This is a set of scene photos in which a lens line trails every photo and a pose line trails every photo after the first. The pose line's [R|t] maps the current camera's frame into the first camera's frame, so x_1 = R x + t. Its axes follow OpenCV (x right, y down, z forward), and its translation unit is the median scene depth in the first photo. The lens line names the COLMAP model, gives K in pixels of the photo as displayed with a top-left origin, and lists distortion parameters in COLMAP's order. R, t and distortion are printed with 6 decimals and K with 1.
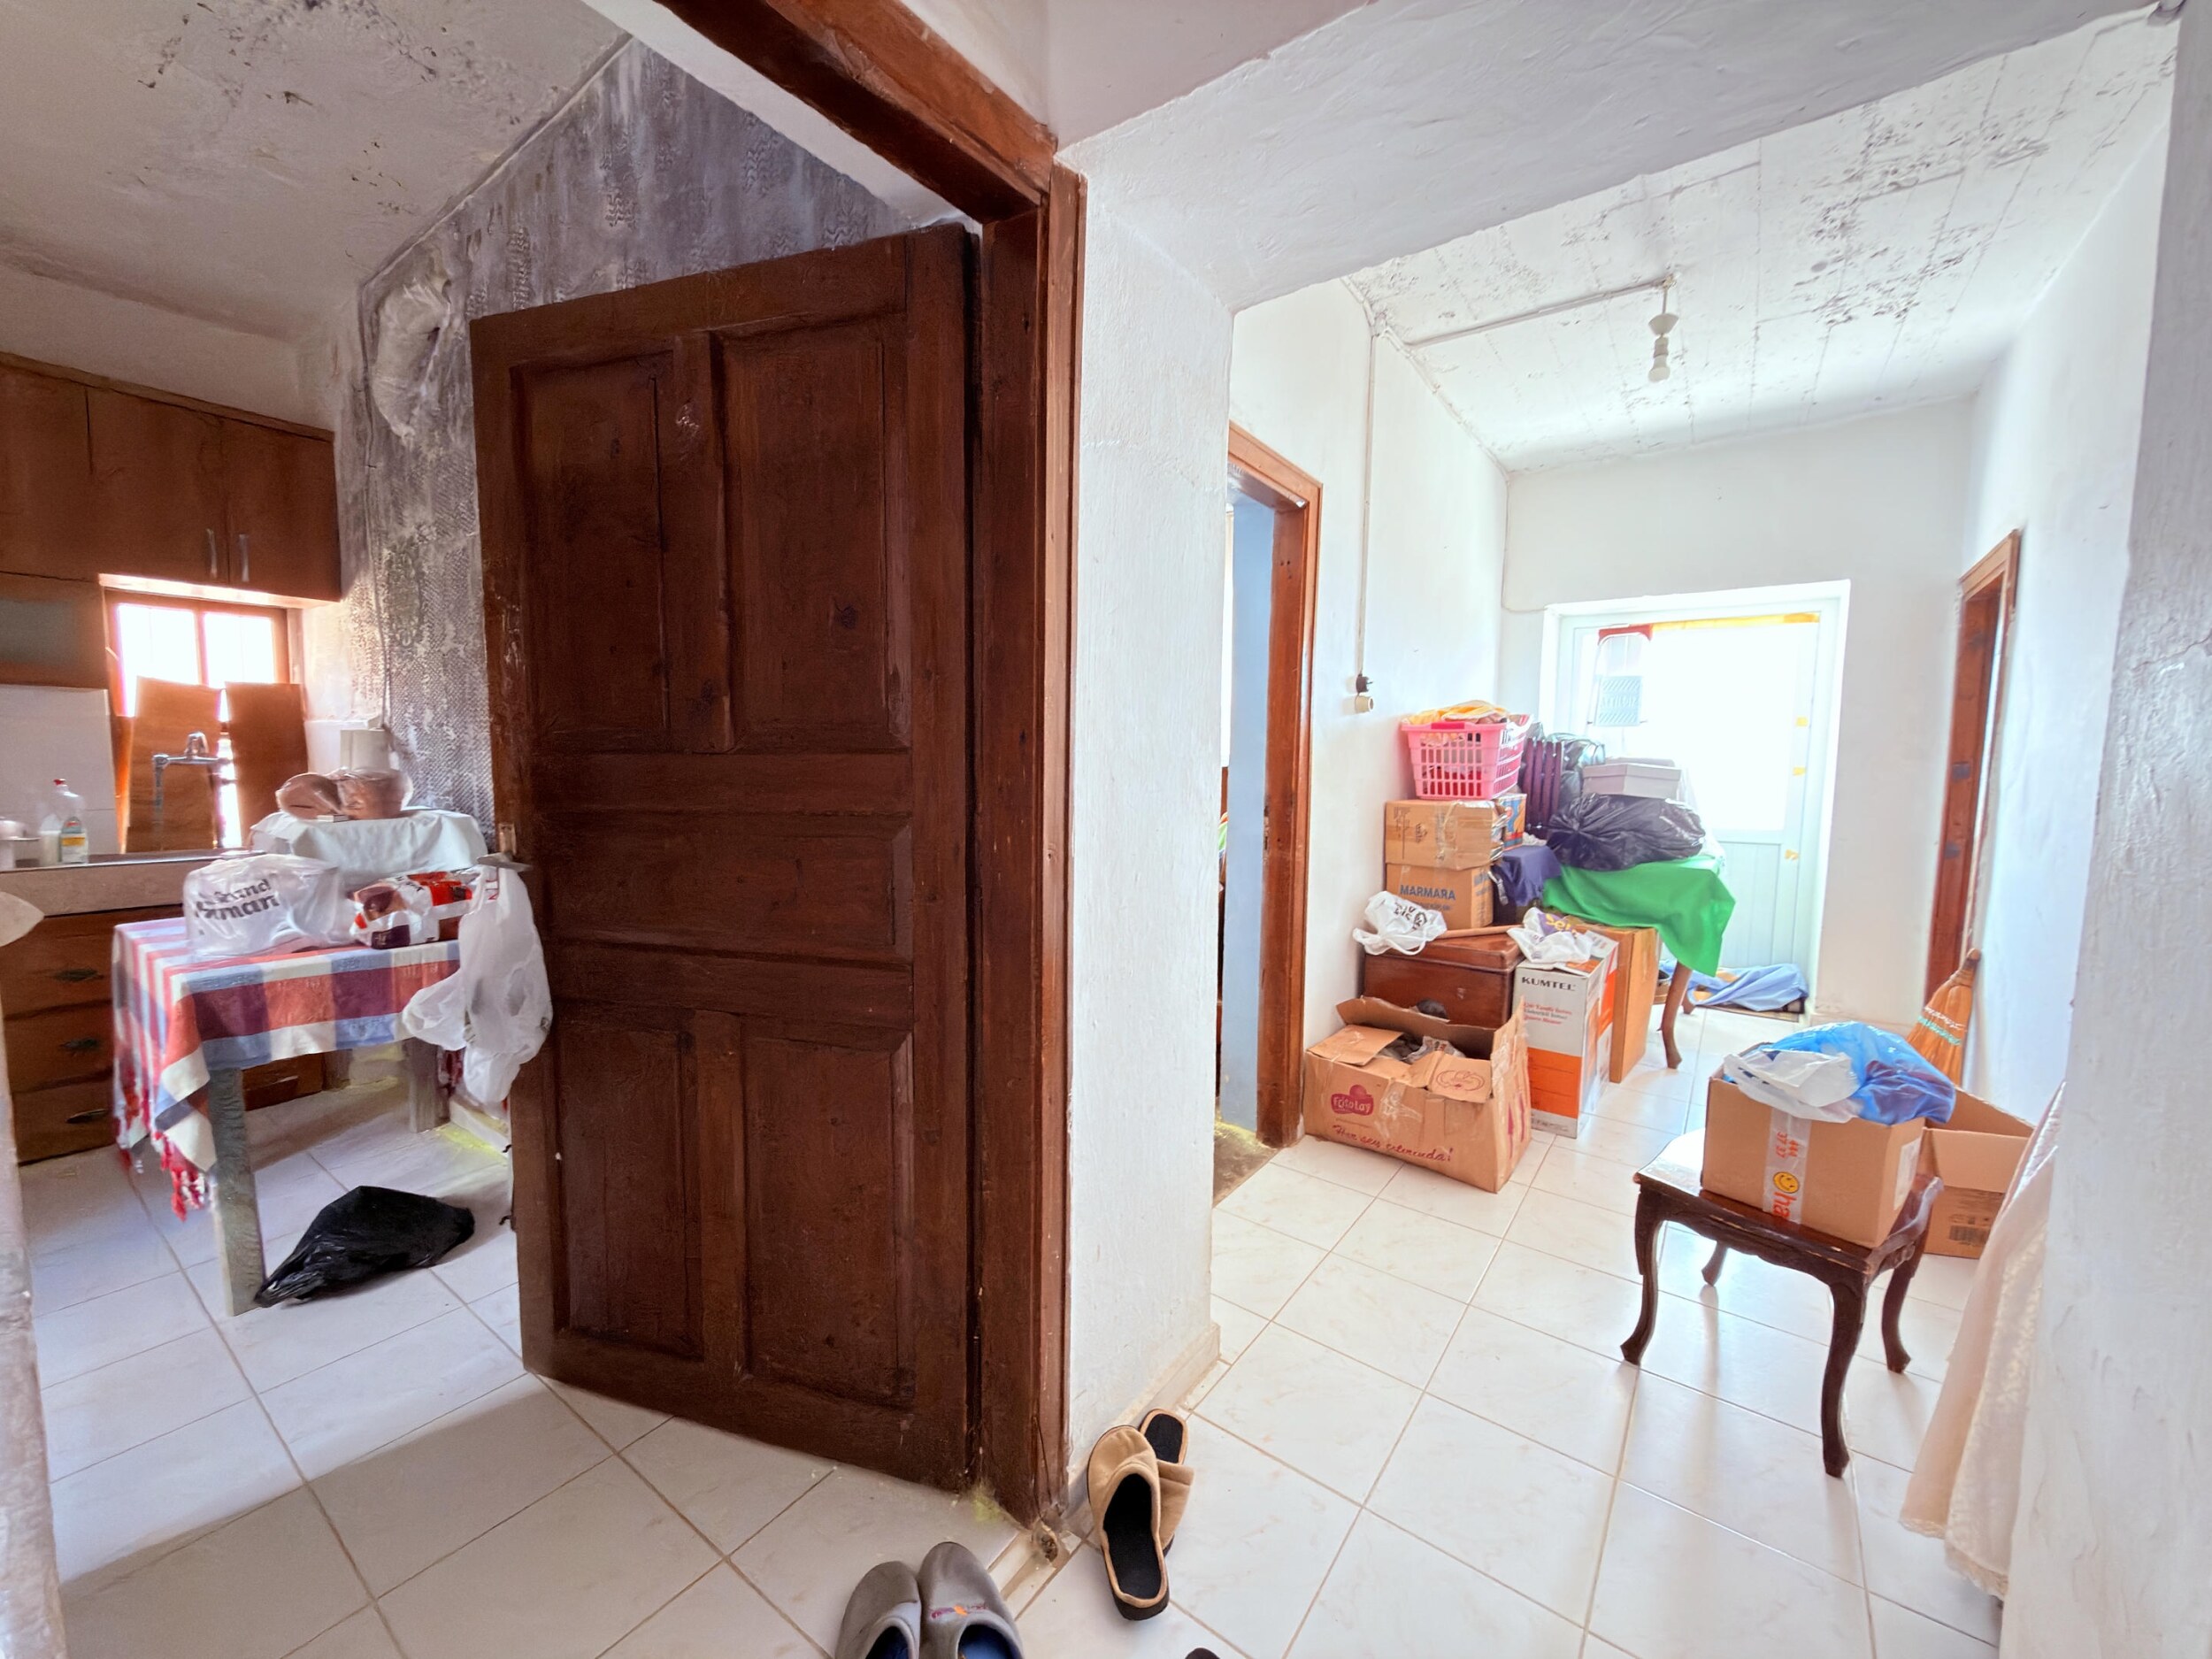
lens RADIAL K [[881.1, 0, 1103.2], [0, 881.1, 833.1], [0, 0, 1]] dist [0.000544, 0.000009]
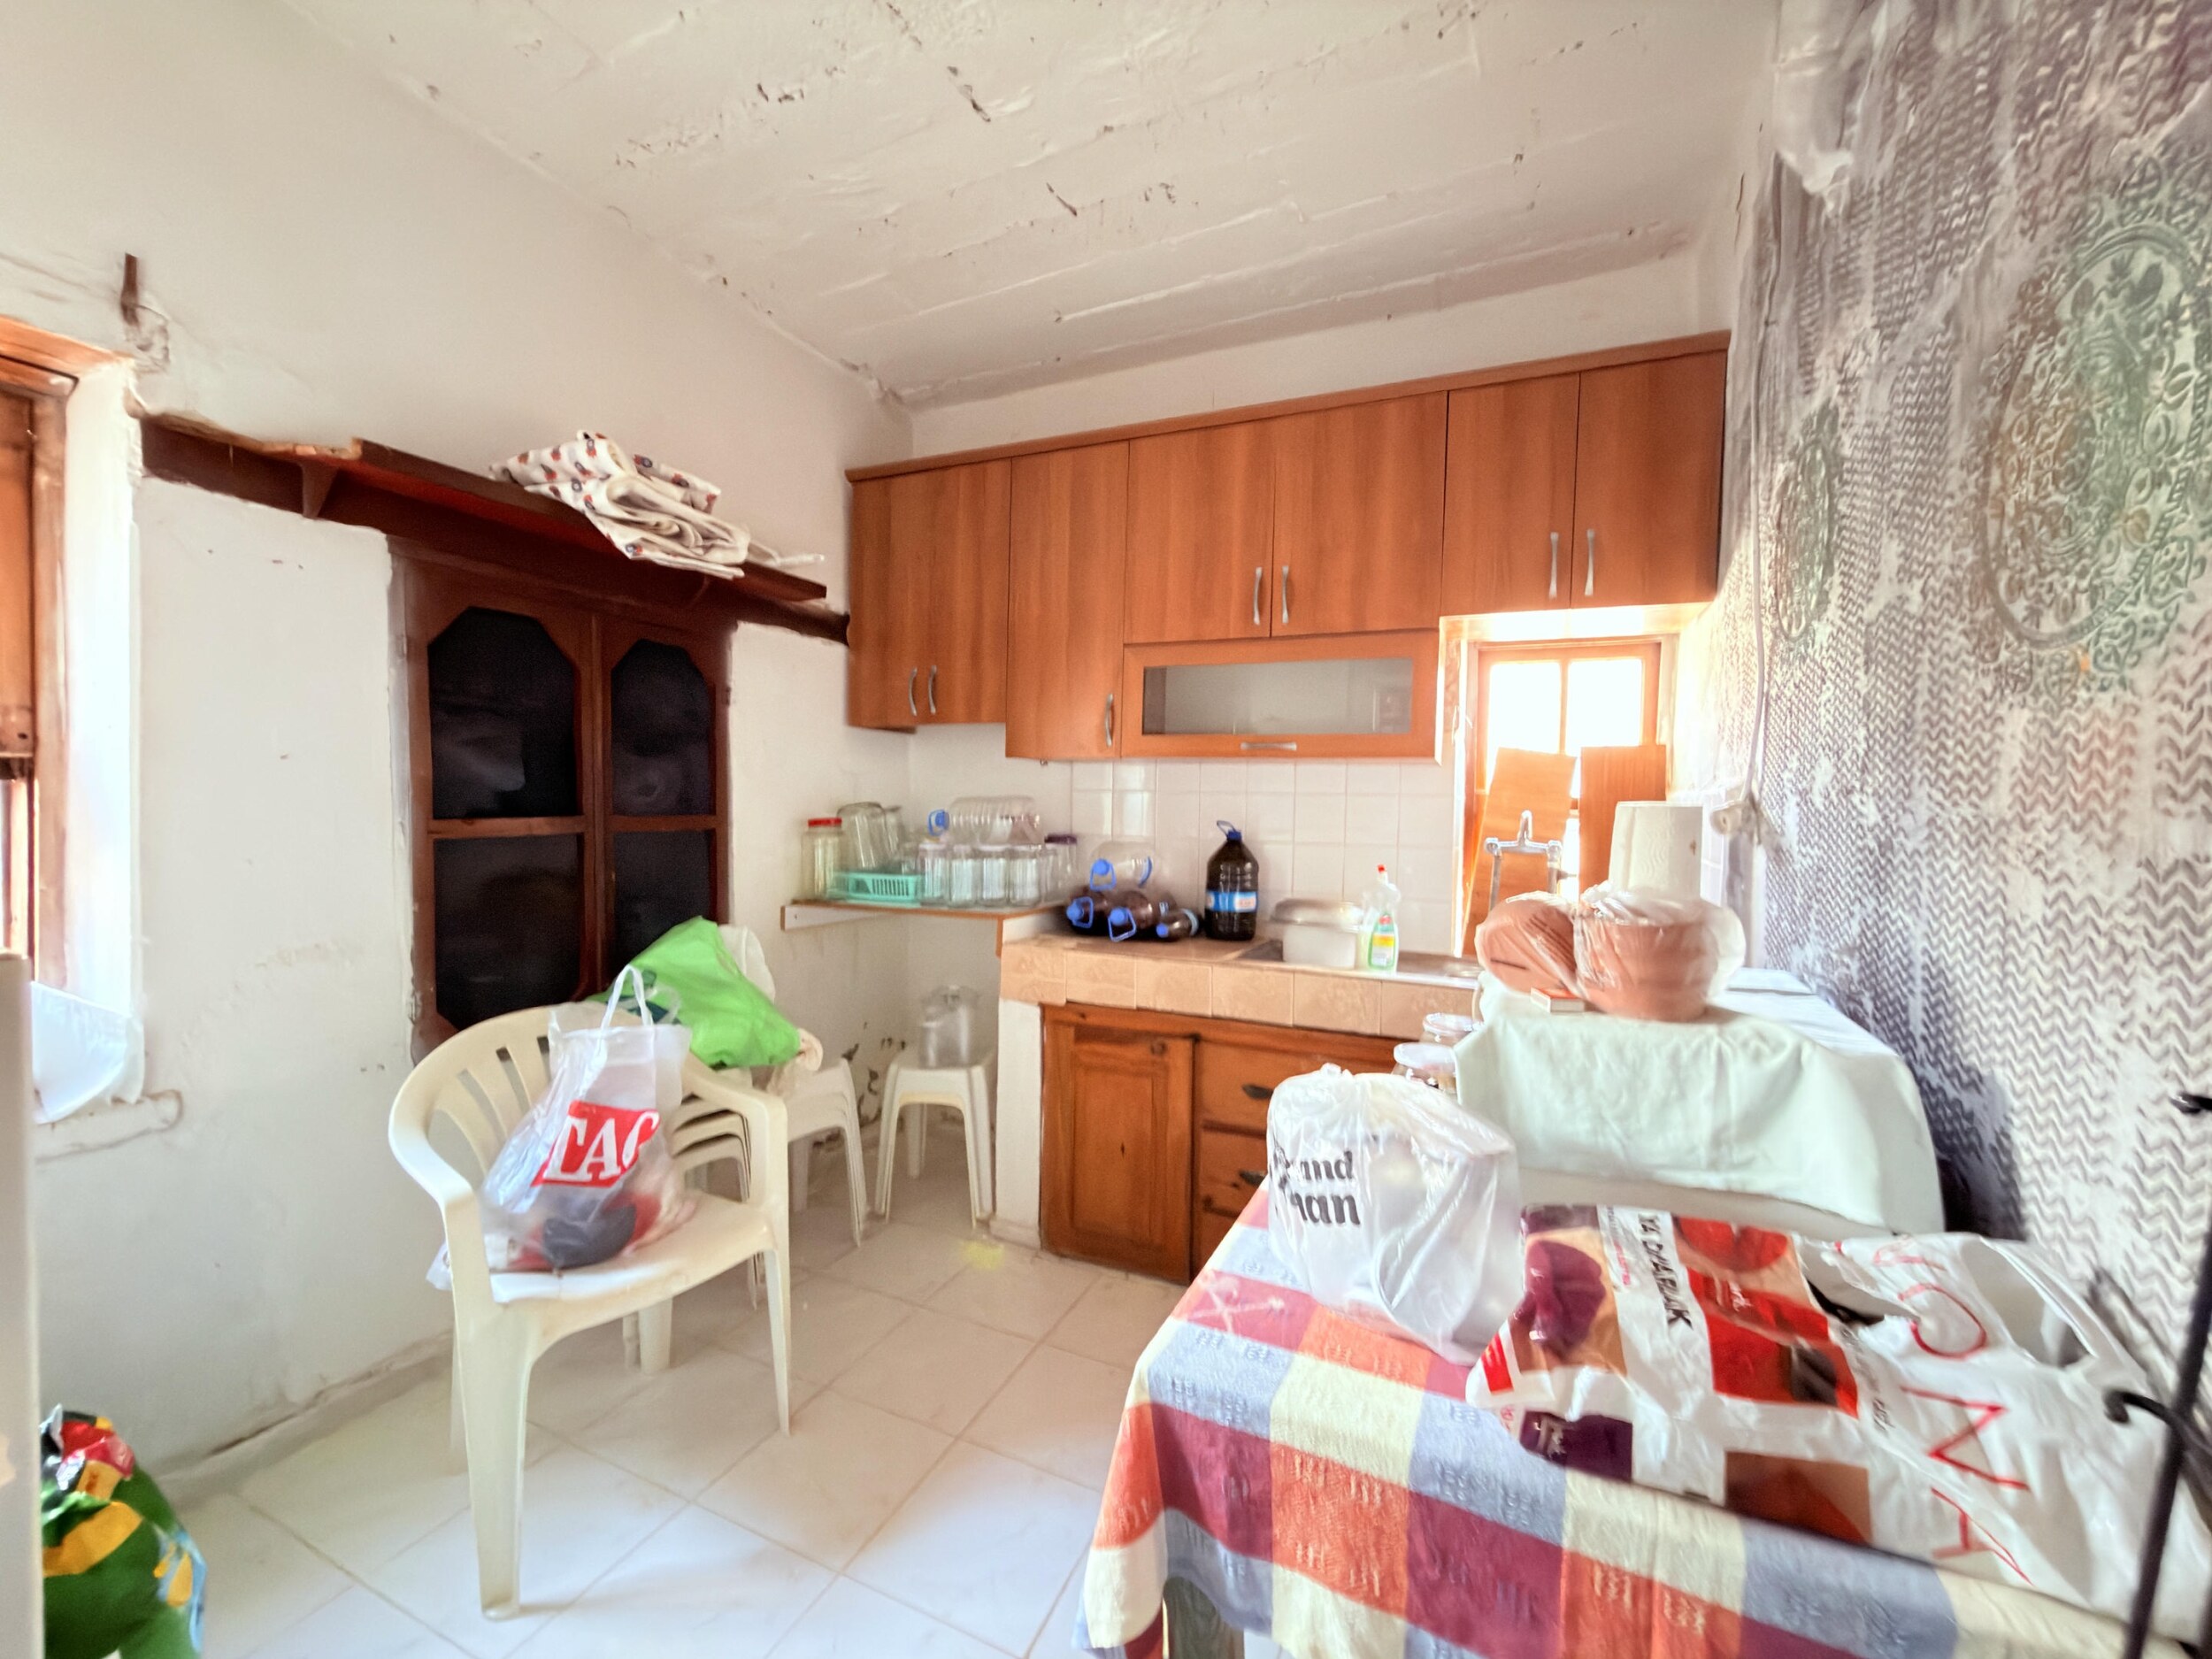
lens RADIAL K [[881.9, 0, 1106.0], [0, 881.9, 829.5], [0, 0, 1]] dist [0.001534, 0.000027]
pose [[0.197859, 0.014763, -0.980119, -0.464574], [-0.104482, 0.994508, -0.006113, -0.073817], [0.974646, 0.103615, 0.198315, 0.654342]]
